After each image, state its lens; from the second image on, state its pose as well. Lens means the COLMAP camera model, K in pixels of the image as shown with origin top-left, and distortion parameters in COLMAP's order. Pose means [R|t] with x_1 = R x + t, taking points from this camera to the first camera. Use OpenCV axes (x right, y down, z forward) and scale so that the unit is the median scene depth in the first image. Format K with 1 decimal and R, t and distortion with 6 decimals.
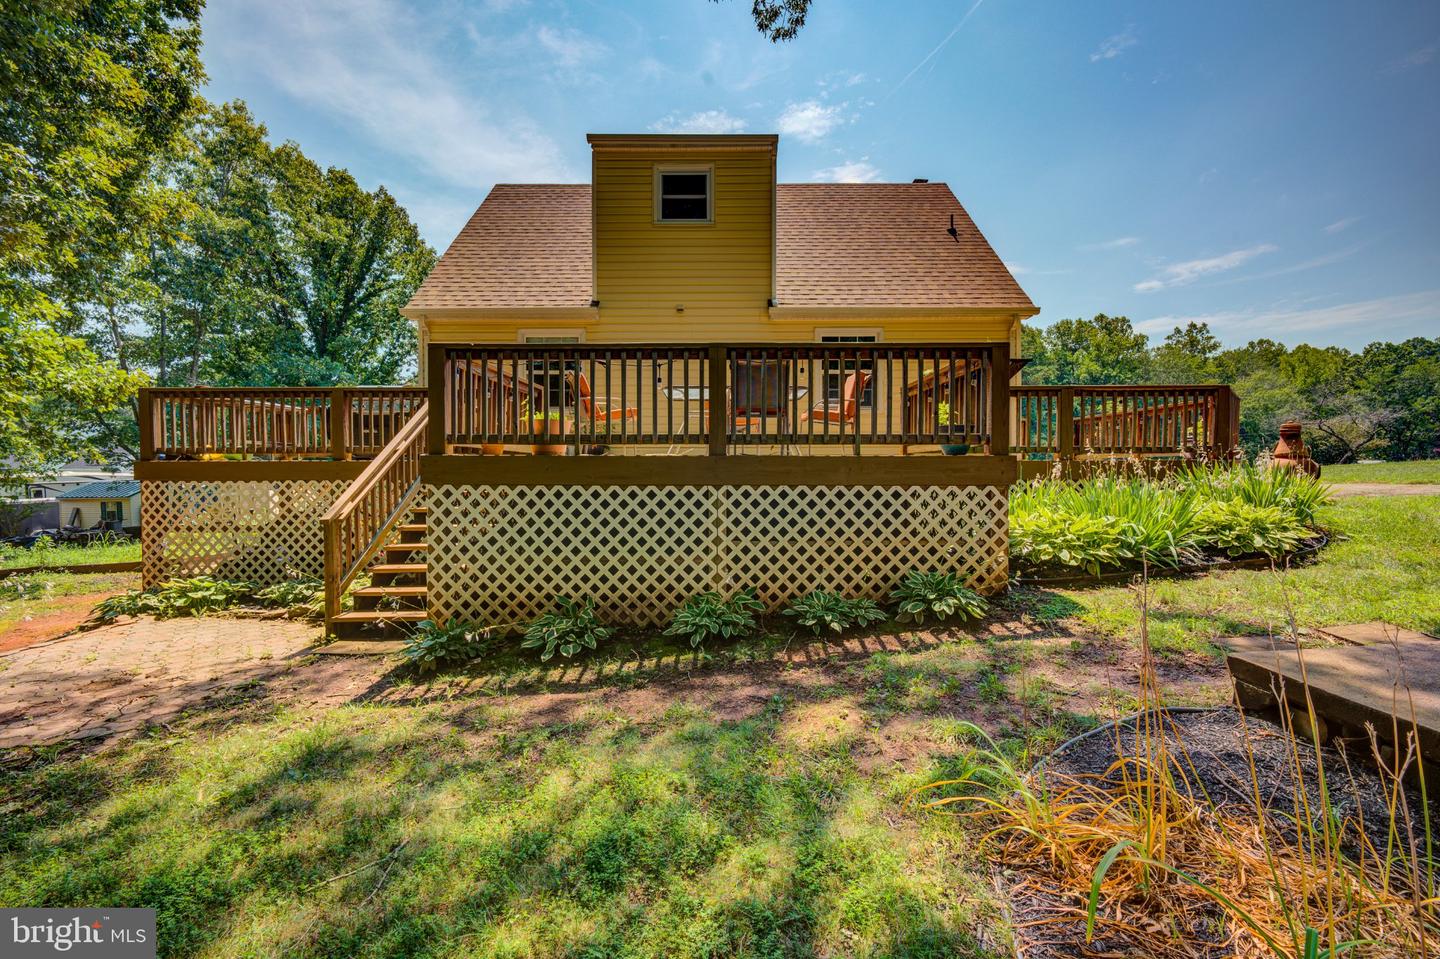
lens RADIAL K [[623.9, 0, 720.0], [0, 623.9, 479.5], [0, 0, 1]] dist [-0.001009, -0.000014]
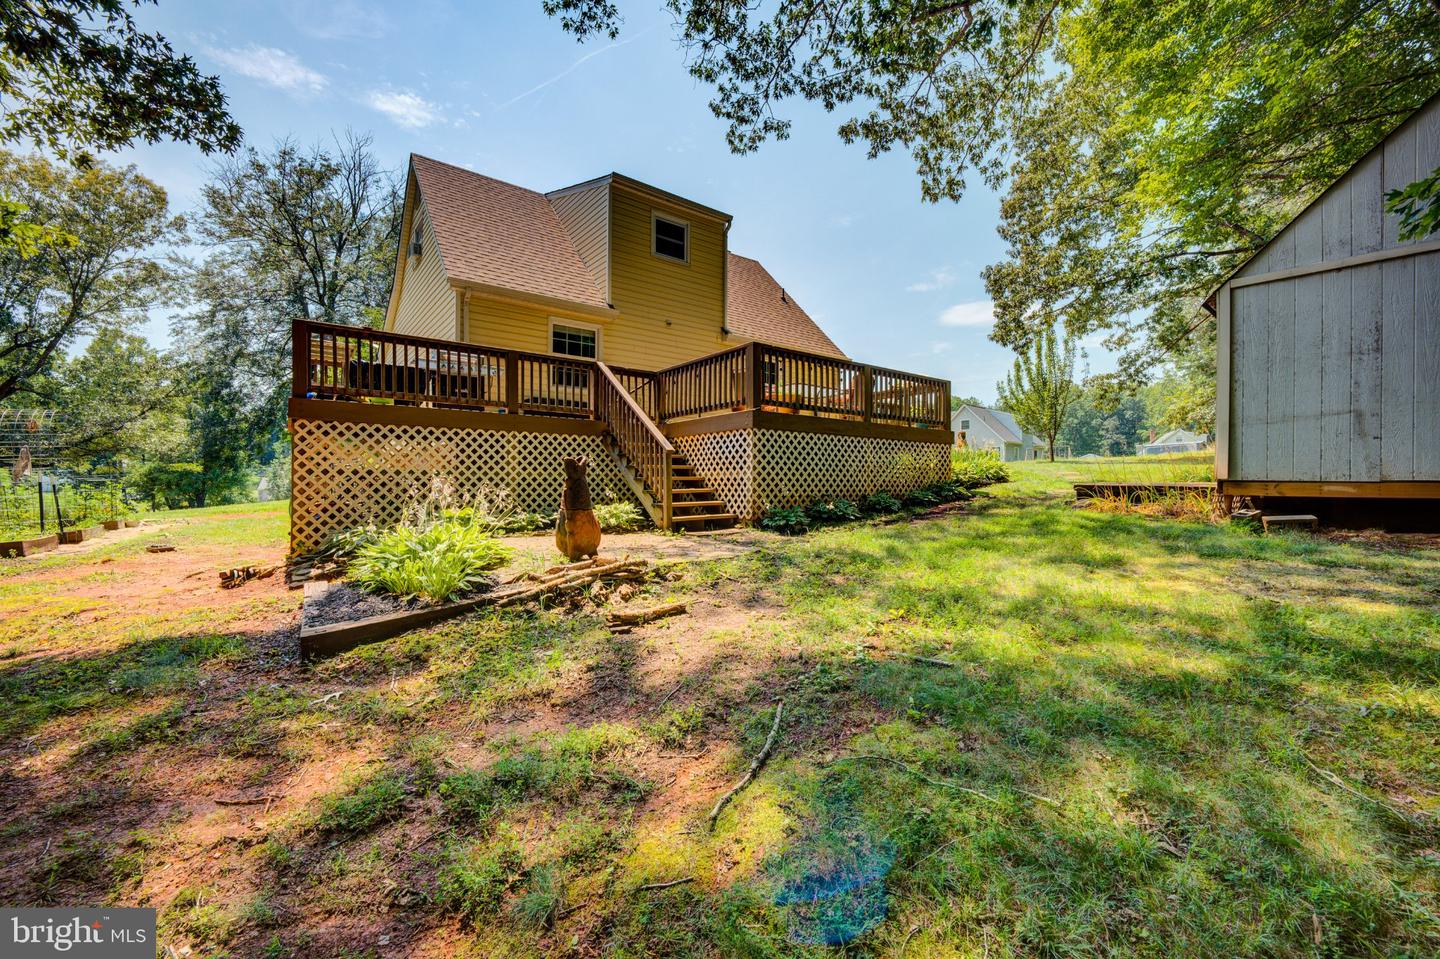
lens RADIAL K [[602.7, 0, 723.2], [0, 602.7, 479.2], [0, 0, 1]] dist [-0.001062, 0.000122]
pose [[0.758923, -0.003030, 0.651174, -0.817410], [0.011183, 0.999902, -0.008380, 0.077779], [-0.651085, 0.013642, 0.758883, -0.058777]]
